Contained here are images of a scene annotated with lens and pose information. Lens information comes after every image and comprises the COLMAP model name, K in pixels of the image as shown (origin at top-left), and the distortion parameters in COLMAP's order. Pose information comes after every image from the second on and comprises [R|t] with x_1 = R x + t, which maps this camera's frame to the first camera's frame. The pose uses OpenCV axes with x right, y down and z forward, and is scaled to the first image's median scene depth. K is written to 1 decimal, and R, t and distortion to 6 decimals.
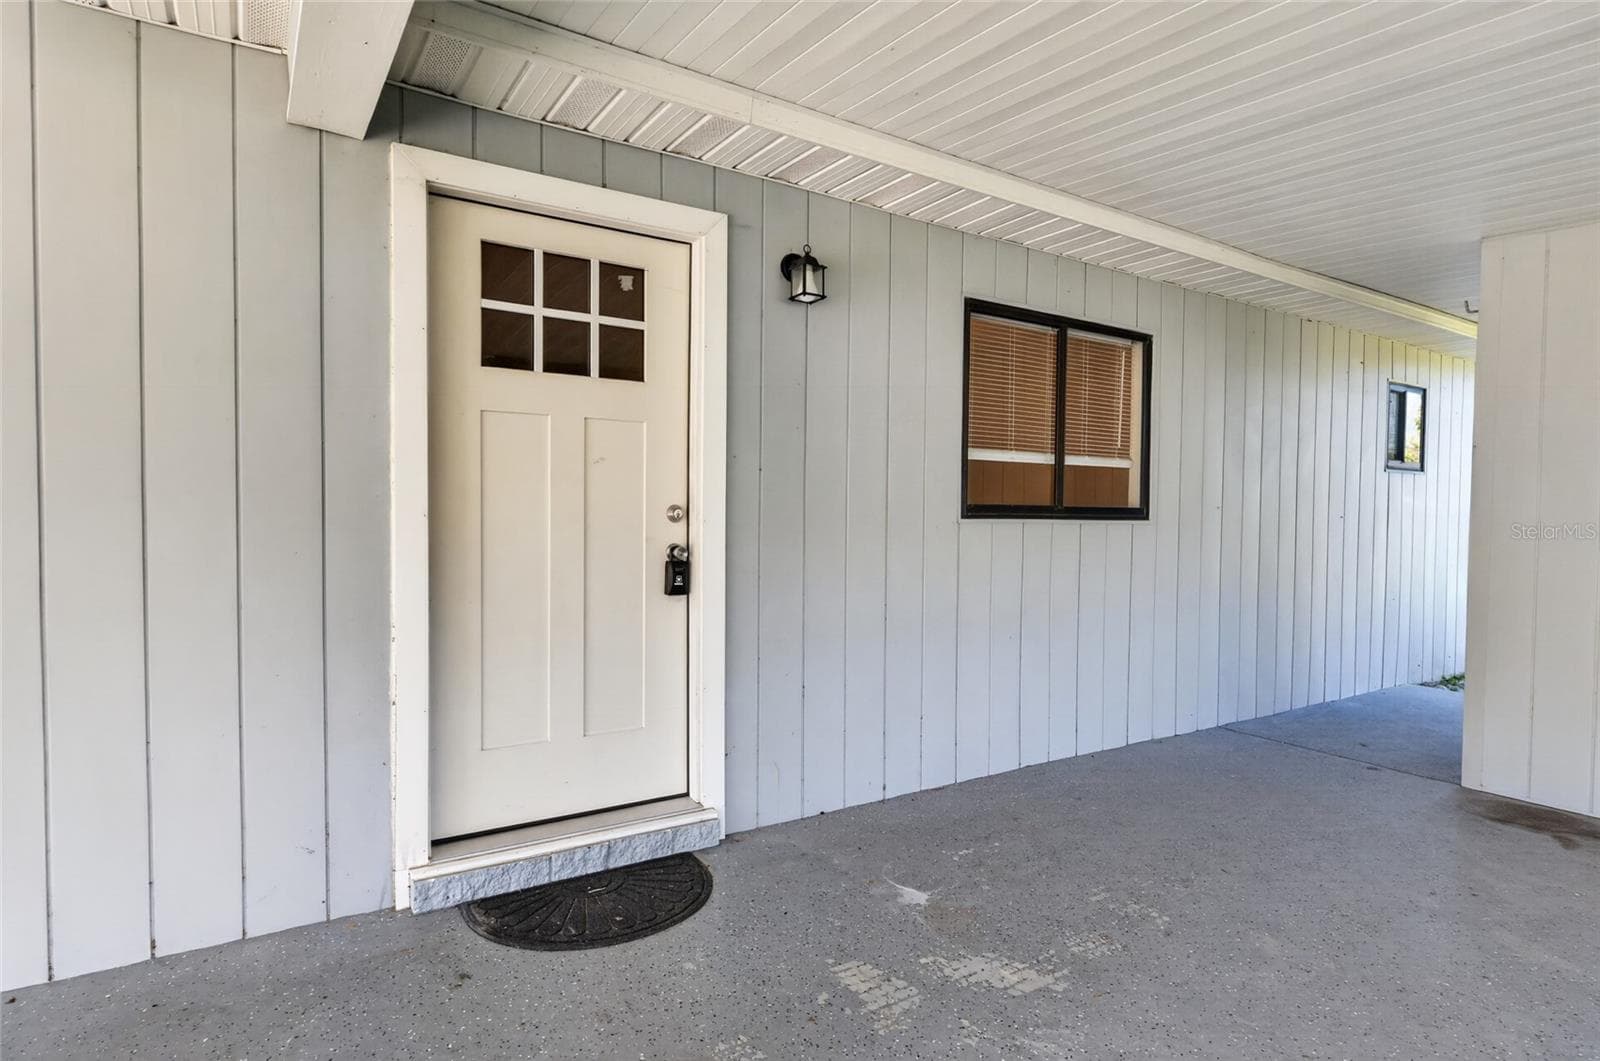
lens RADIAL K [[862.6, 0, 800.5], [0, 862.6, 526.3], [0, 0, 1]] dist [0.000550, 0.000732]
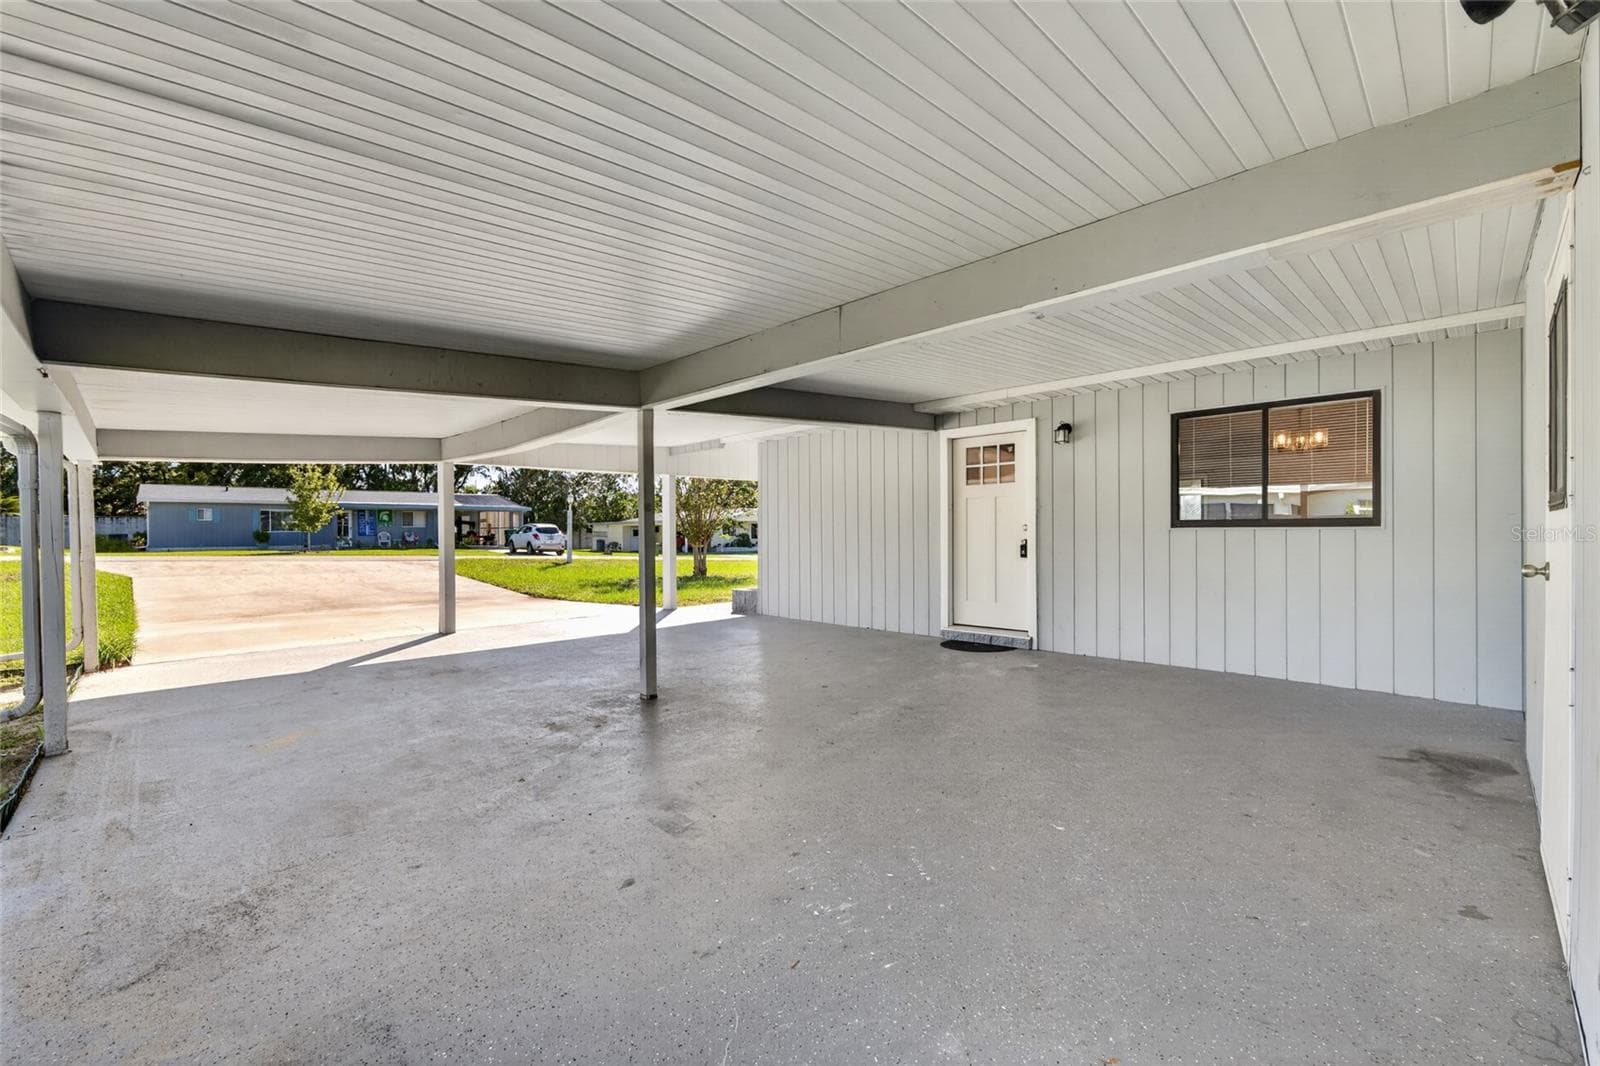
lens RADIAL K [[704.8, 0, 800.0], [0, 704.8, 533.0], [0, 0, 1]] dist [-0.012522, 0.000119]
pose [[0.193067, -0.011597, -0.981117, 1.944839], [-0.007201, 0.999886, -0.013236, 0.036198], [0.981159, 0.009620, 0.192962, -0.147127]]
